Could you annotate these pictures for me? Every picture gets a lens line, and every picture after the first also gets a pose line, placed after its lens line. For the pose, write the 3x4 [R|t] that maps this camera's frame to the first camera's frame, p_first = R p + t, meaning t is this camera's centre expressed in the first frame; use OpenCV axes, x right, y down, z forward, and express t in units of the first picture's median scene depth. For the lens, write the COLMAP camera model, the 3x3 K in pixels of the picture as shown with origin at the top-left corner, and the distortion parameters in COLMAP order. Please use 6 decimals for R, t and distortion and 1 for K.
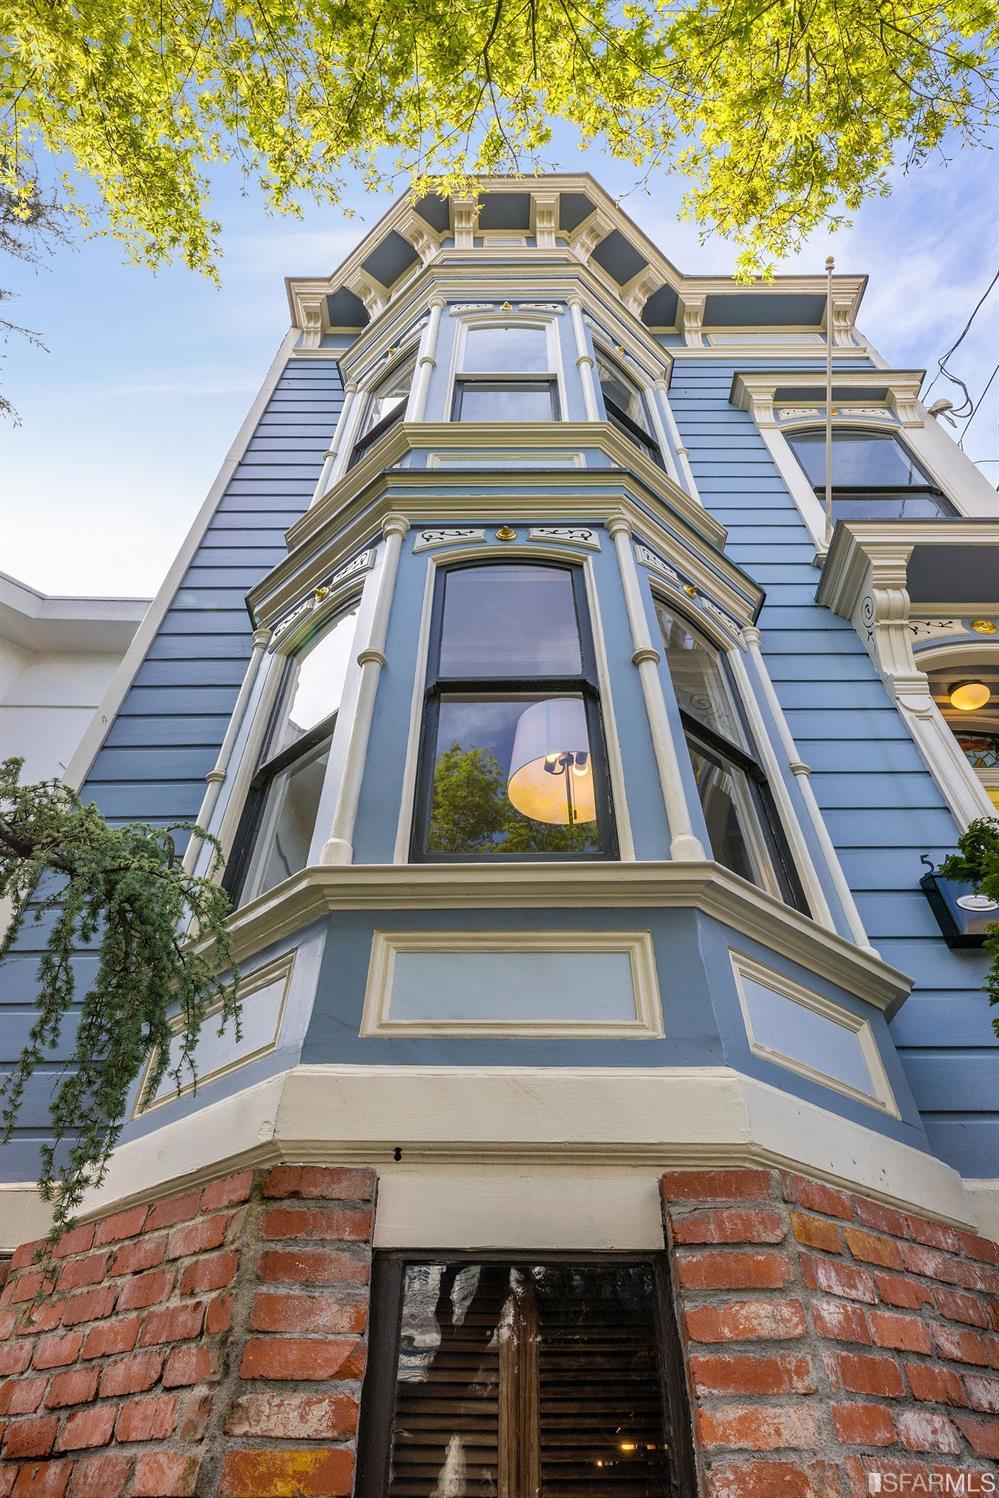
lens RADIAL K [[788.8, 0, 499.5], [0, 788.8, 749.0], [0, 0, 1]] dist [0.000878, 0.000136]
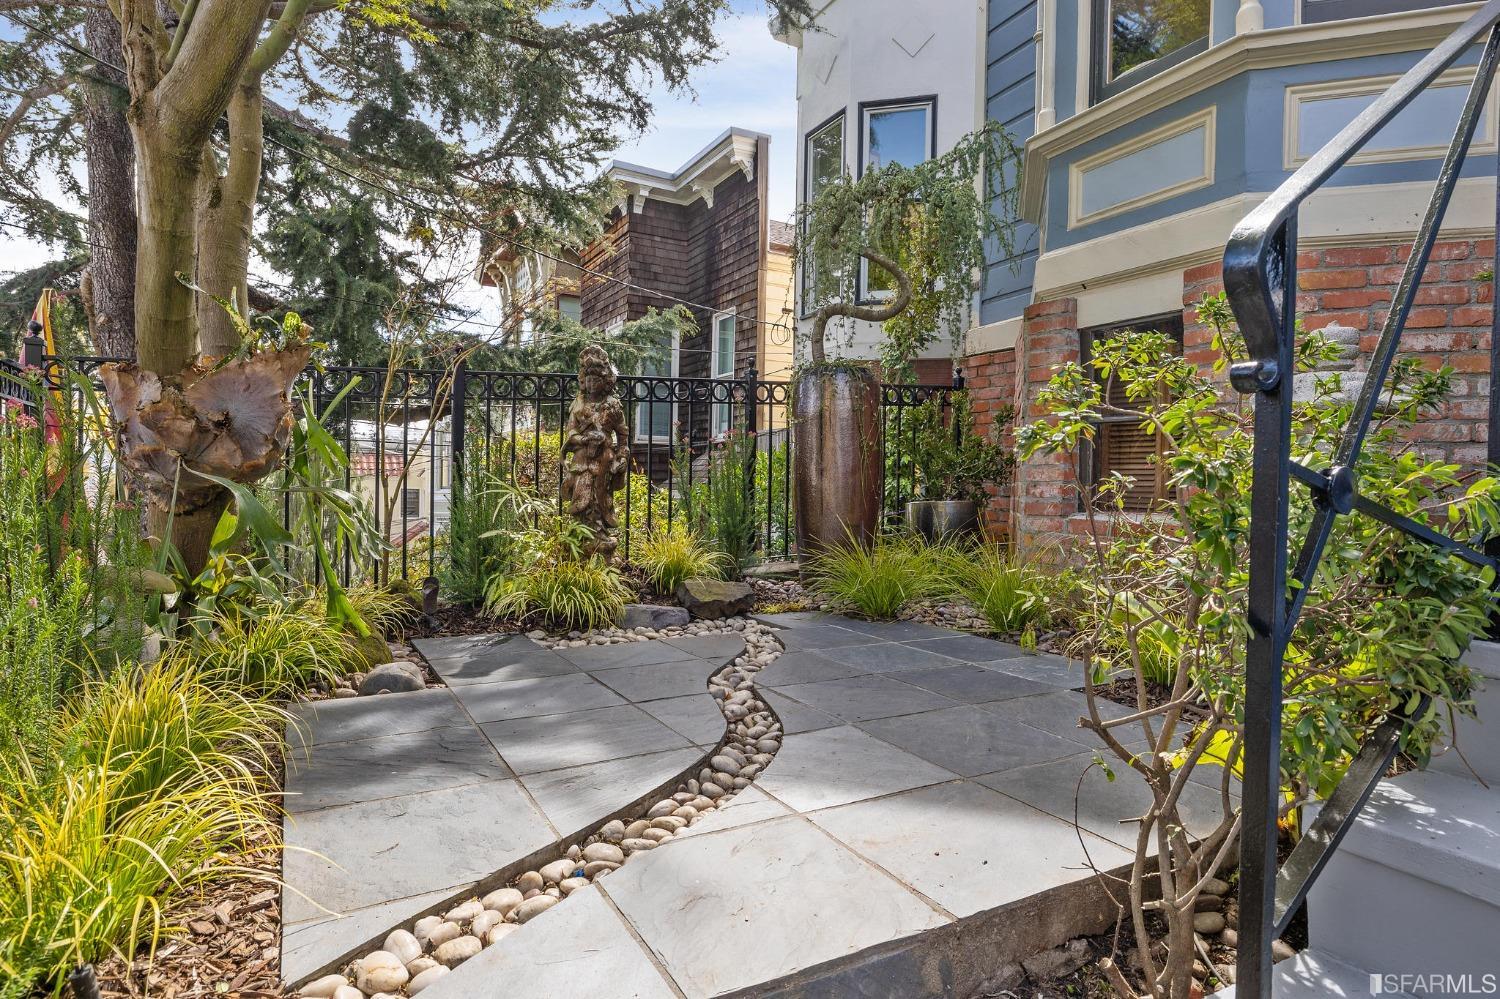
lens RADIAL K [[854.3, 0, 750.0], [0, 854.3, 499.5], [0, 0, 1]] dist [-0.002771, -0.000996]
pose [[0.435872, 0.025543, -0.899646, 1.463015], [0.611141, 0.725407, 0.316689, -0.288831], [0.660699, -0.687846, 0.300574, -0.562394]]
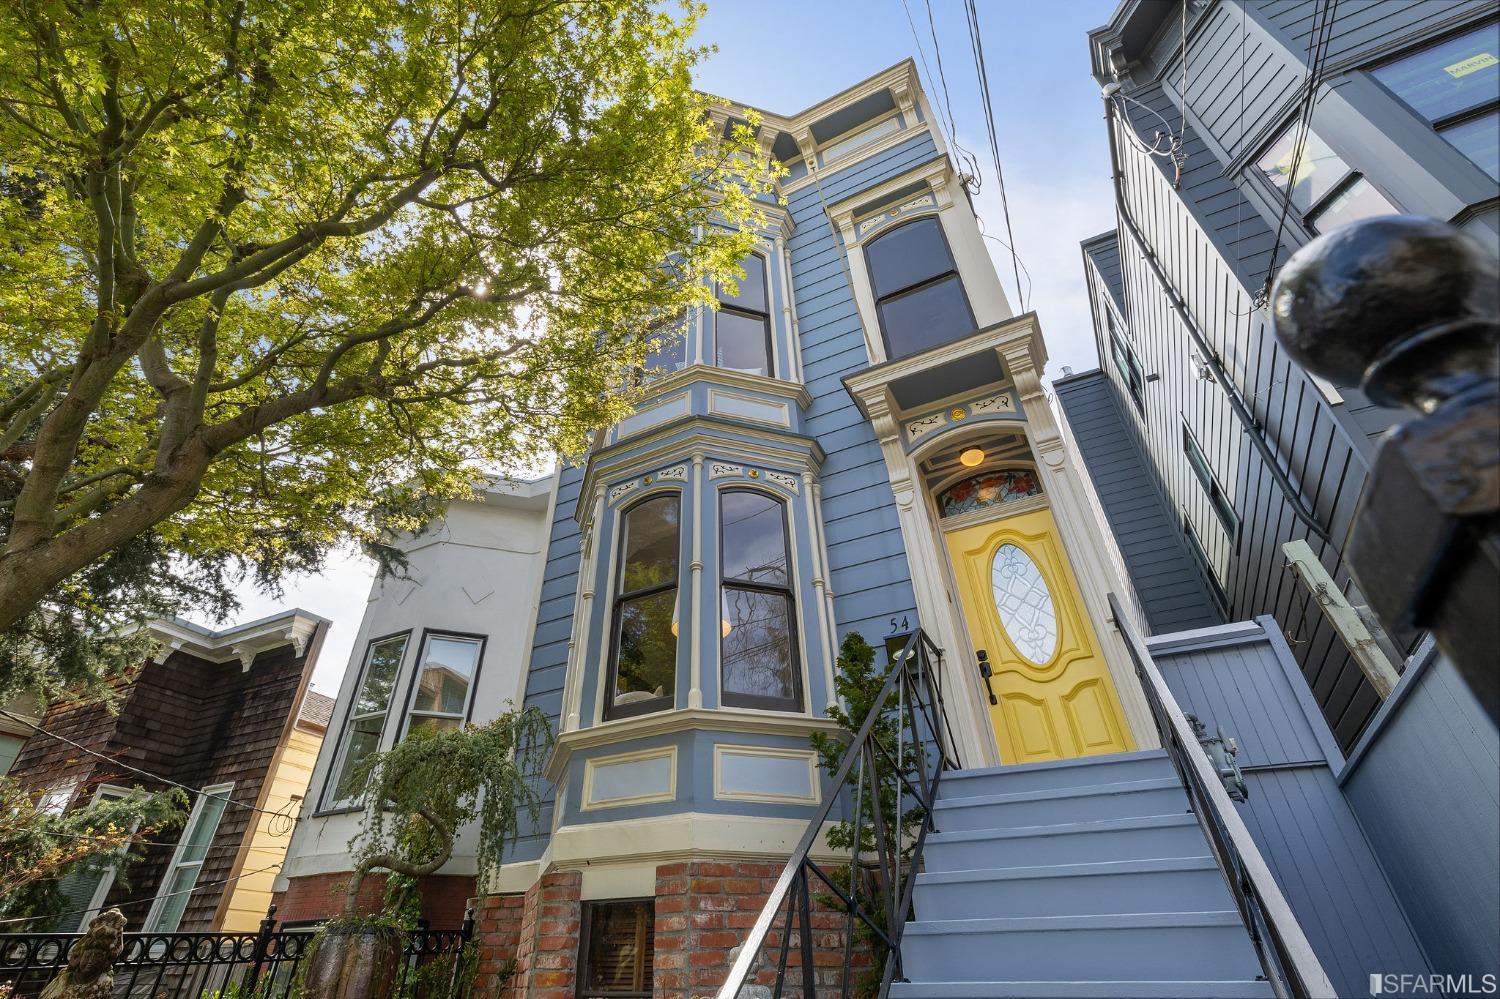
lens RADIAL K [[703.9, 0, 724.1], [0, 703.9, 410.9], [0, 0, 1]] dist [0.001839, 0.000487]
pose [[0.848658, -0.342986, -0.402665, 1.737993], [0.373288, 0.927709, -0.003470, -0.711136], [0.374746, -0.147365, 0.915341, -0.758272]]
